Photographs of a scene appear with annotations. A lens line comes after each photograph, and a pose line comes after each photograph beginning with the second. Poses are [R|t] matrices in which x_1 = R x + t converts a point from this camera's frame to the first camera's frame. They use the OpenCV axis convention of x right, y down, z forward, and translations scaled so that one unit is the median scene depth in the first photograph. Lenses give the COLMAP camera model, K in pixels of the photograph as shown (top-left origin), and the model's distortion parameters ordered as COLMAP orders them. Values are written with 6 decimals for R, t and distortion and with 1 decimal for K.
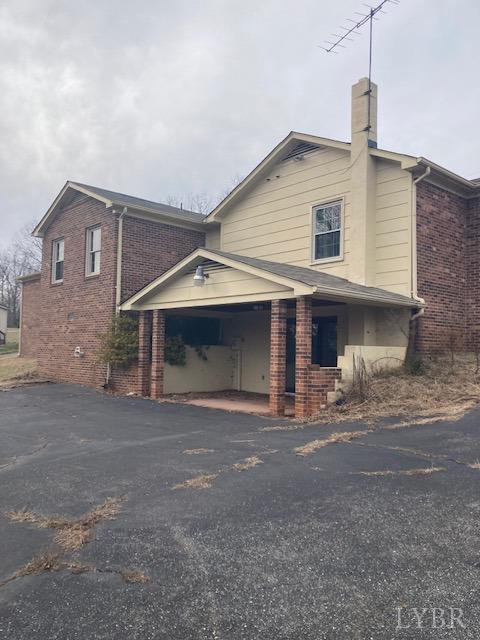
lens RADIAL K [[513.7, 0, 278.2], [0, 513.7, 337.2], [0, 0, 1]] dist [0.045230, -0.006118]
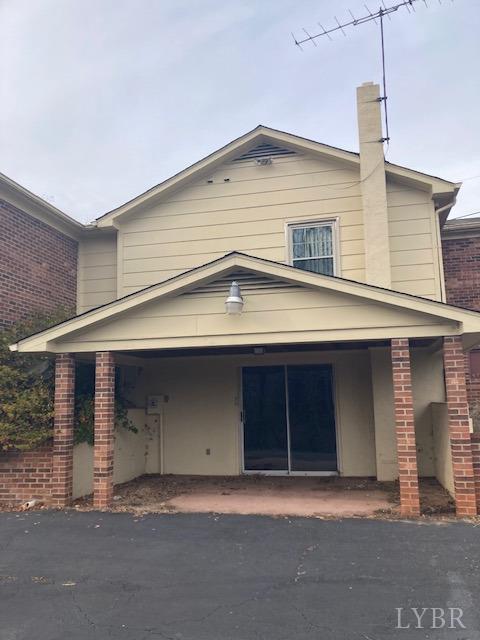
lens RADIAL K [[513.7, 0, 278.2], [0, 513.7, 337.2], [0, 0, 1]] dist [0.045230, -0.006118]
pose [[0.840364, 0.036202, 0.540812, -0.378000], [0.018492, 0.995271, -0.095358, -0.009733], [-0.541707, 0.090136, 0.835721, 0.390522]]
